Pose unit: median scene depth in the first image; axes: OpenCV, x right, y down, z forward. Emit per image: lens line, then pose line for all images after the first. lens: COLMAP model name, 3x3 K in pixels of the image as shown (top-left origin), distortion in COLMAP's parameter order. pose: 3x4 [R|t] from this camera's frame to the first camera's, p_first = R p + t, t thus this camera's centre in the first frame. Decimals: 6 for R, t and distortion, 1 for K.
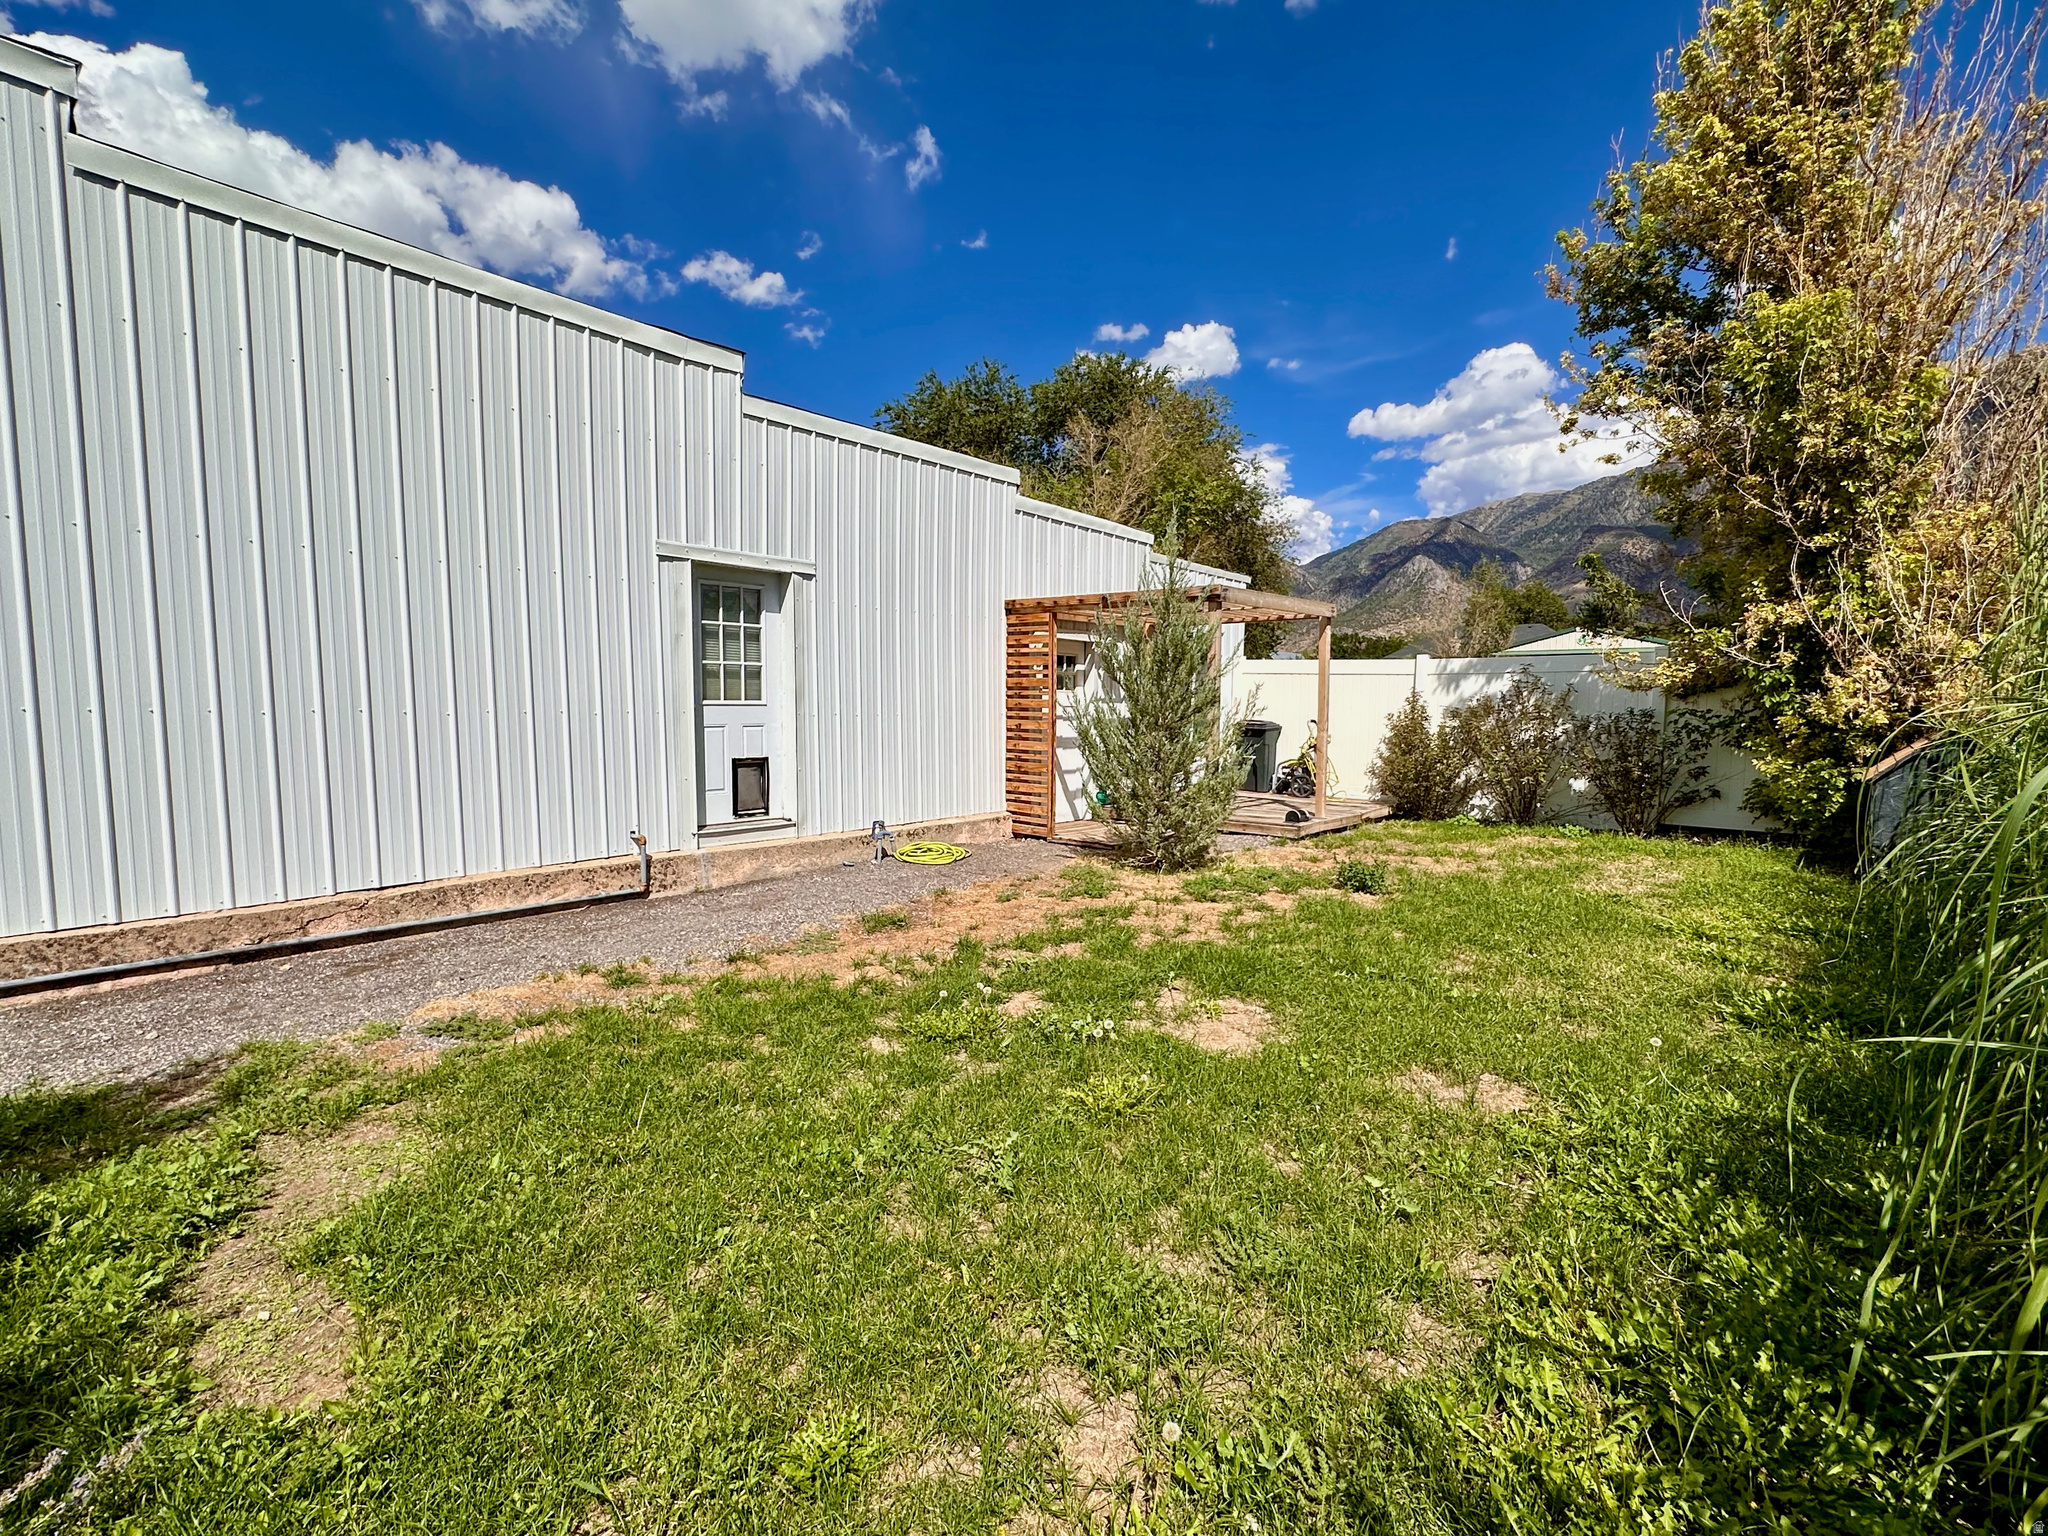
lens RADIAL K [[975.0, 0, 1024.0], [0, 975.0, 768.0], [0, 0, 1]] dist [-0.003090, -0.000146]
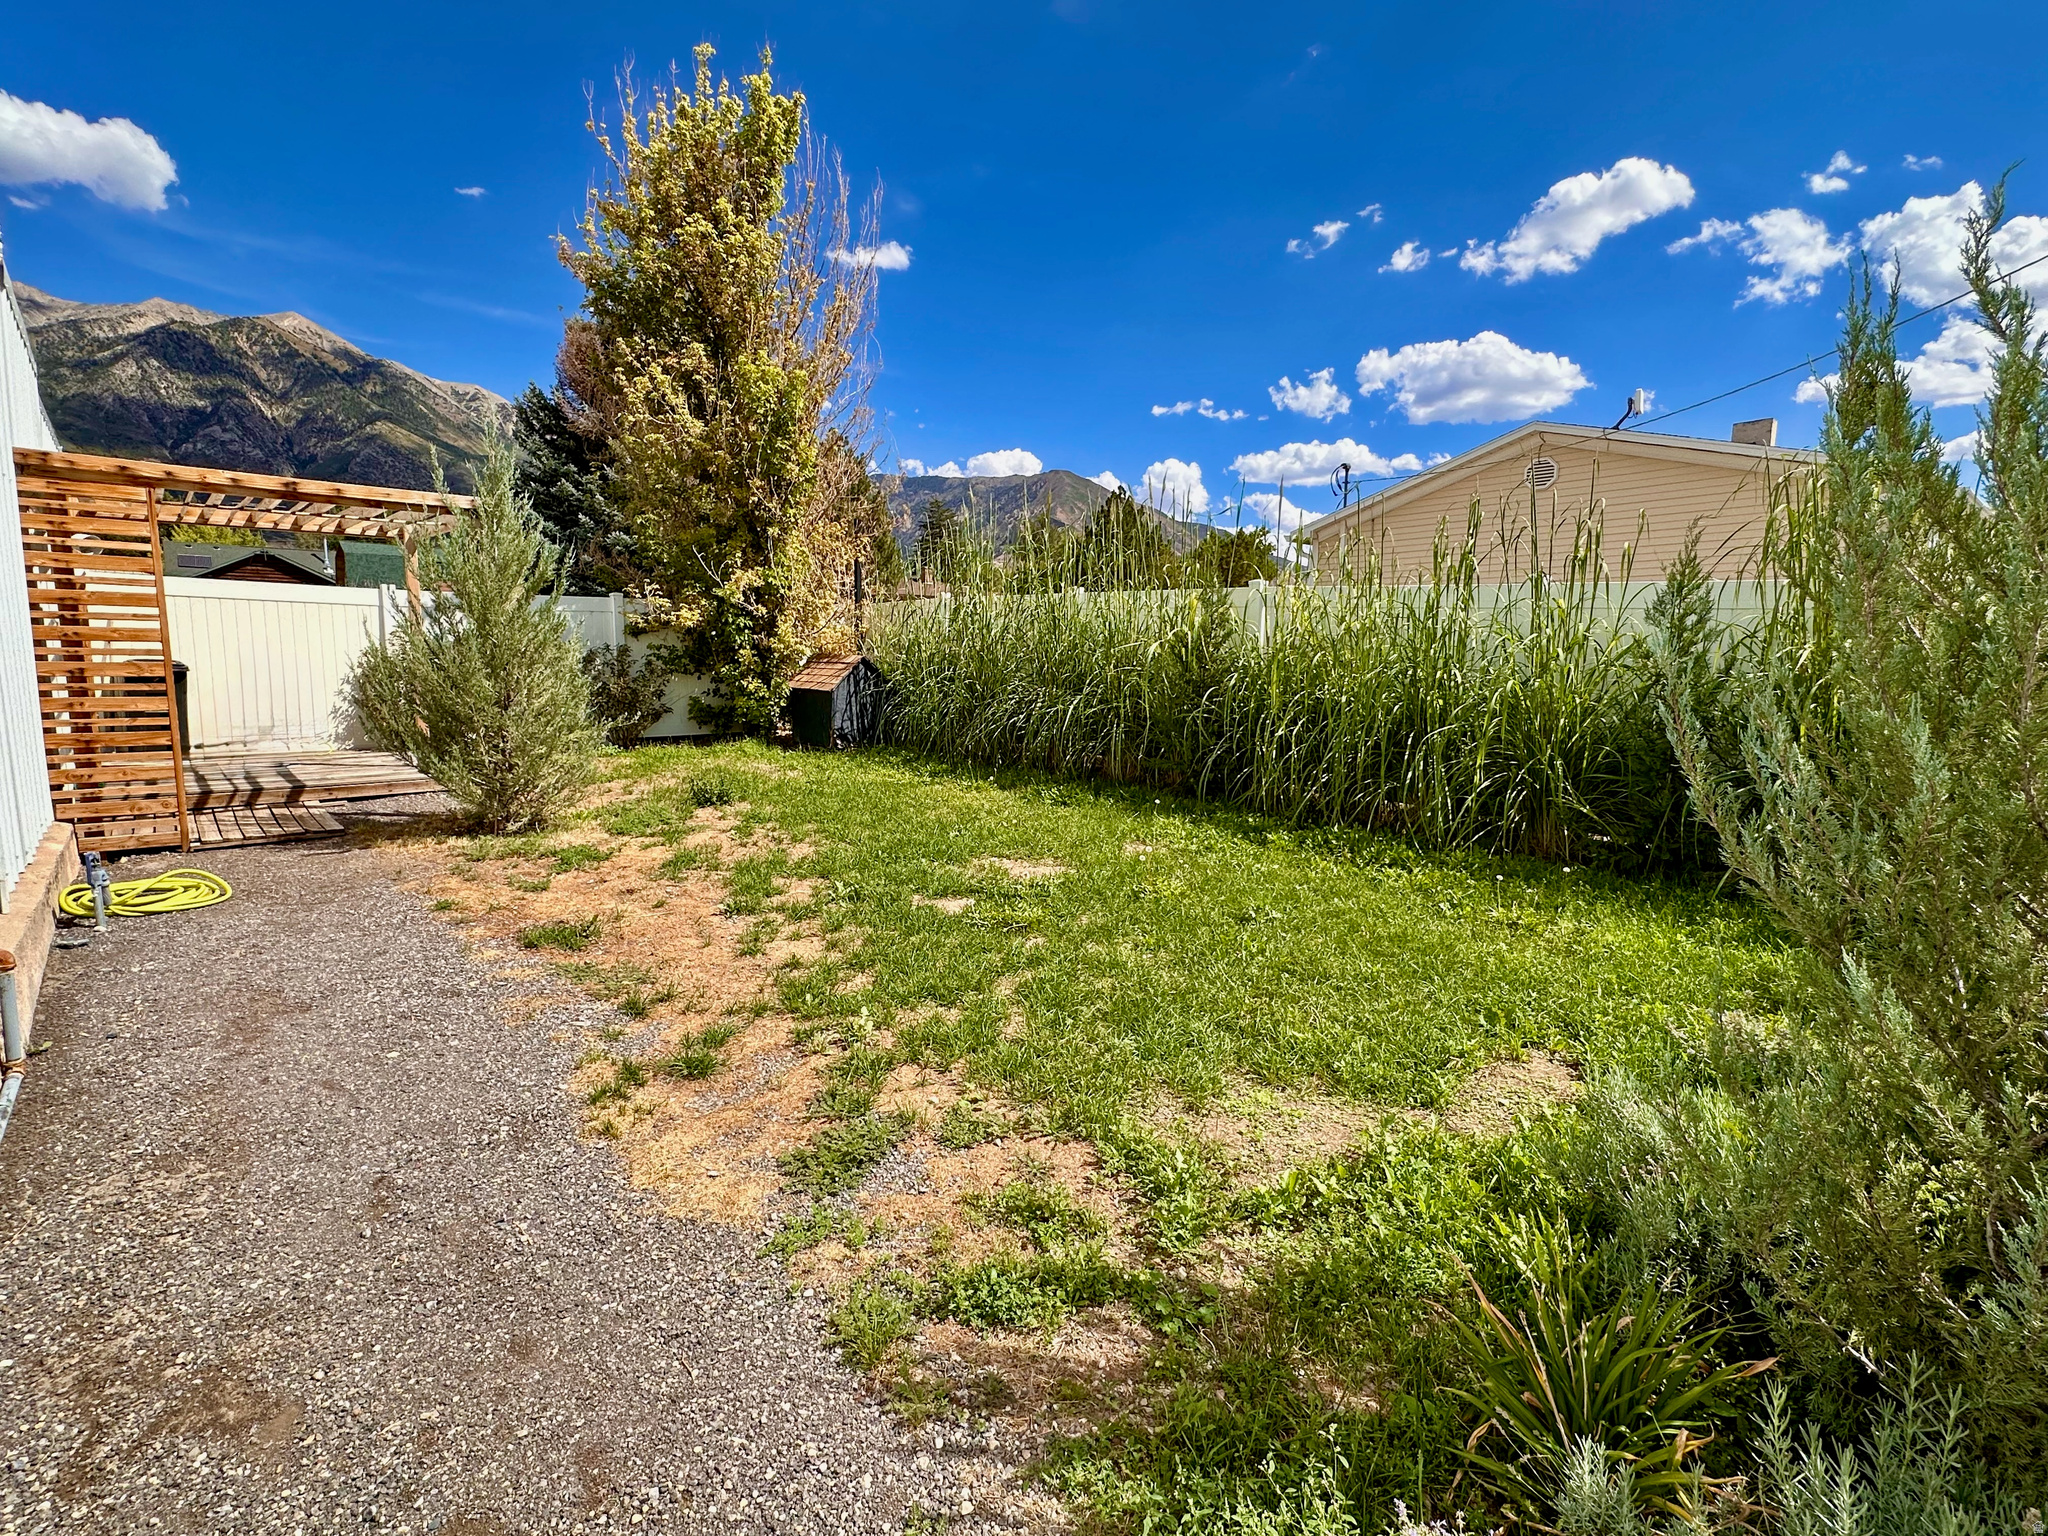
lens RADIAL K [[975.0, 0, 1024.0], [0, 975.0, 768.0], [0, 0, 1]] dist [-0.003090, -0.000146]
pose [[0.104845, -0.123270, 0.986819, -0.922245], [0.056971, 0.991403, 0.117789, -0.038561], [-0.992855, 0.043870, 0.110966, 0.644362]]
